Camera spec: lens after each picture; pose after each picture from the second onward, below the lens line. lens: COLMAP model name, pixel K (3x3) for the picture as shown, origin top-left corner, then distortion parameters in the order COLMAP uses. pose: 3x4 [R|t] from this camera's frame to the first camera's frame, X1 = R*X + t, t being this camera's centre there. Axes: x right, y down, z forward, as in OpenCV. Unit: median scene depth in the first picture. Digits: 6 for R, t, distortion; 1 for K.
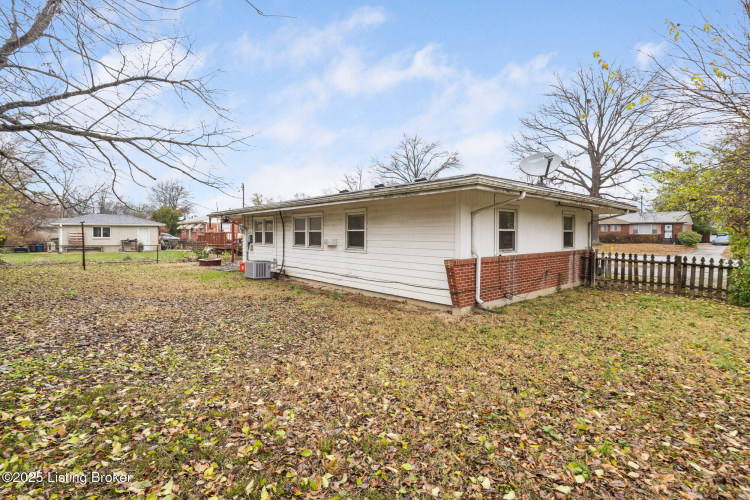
lens RADIAL K [[353.3, 0, 374.8], [0, 353.3, 244.7], [0, 0, 1]] dist [-0.013806, -0.001345]
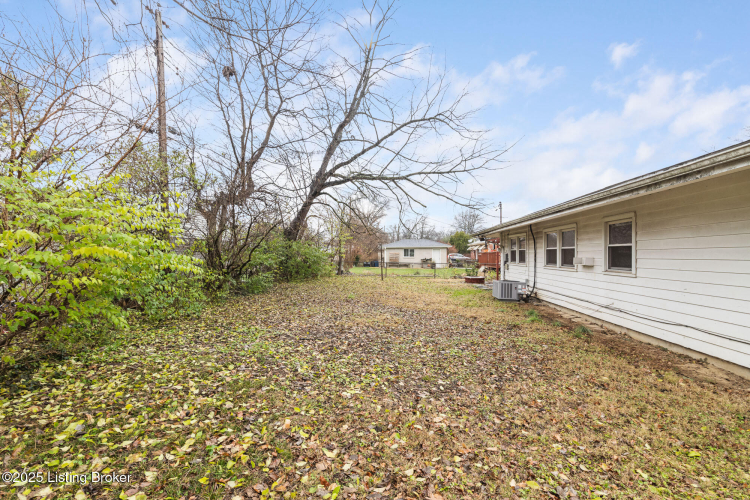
lens RADIAL K [[326.5, 0, 375.1], [0, 326.5, 257.9], [0, 0, 1]] dist [-0.010335, -0.001608]
pose [[0.678465, 0.003660, -0.734624, 0.086792], [-0.019201, 0.999734, -0.012752, 0.003475], [0.734382, 0.022757, 0.678355, 0.174292]]
